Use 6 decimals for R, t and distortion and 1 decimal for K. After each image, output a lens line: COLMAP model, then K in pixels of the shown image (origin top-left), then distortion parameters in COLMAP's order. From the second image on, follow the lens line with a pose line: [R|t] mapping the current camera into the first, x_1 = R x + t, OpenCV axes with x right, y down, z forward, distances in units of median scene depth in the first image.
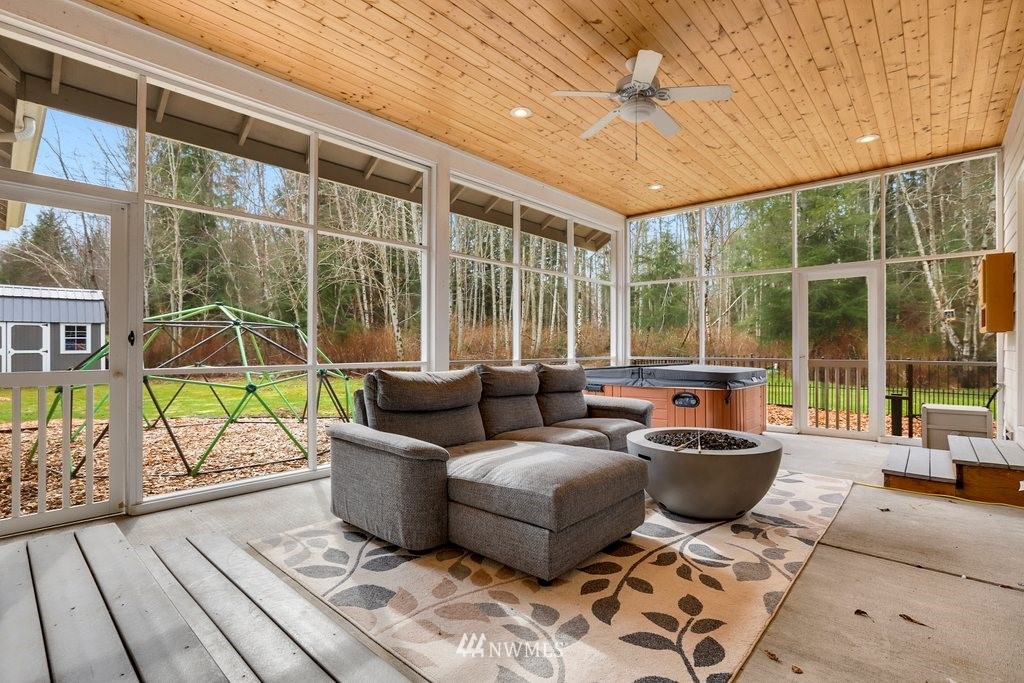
lens RADIAL K [[473.4, 0, 513.2], [0, 473.4, 340.4], [0, 0, 1]] dist [-0.023904, -0.000089]
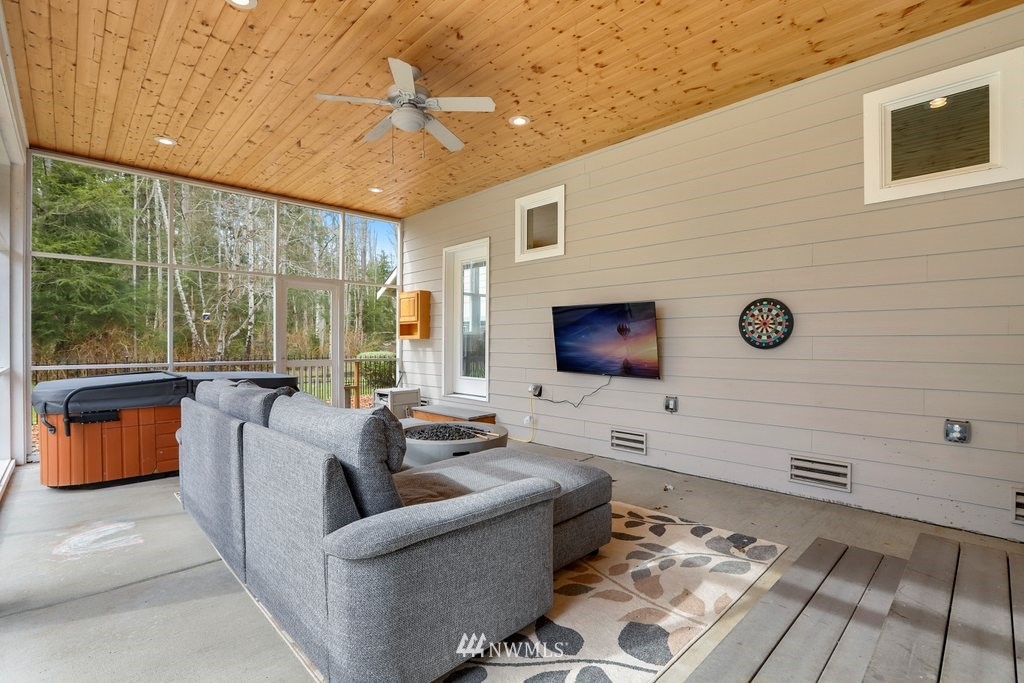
lens RADIAL K [[473.4, 0, 511.4], [0, 473.4, 347.6], [0, 0, 1]] dist [-0.023904, -0.000089]
pose [[0.084578, -0.008223, 0.996383, -1.275962], [-0.008849, 0.999920, 0.009003, -0.020331], [-0.996378, -0.009579, 0.084498, 1.234447]]
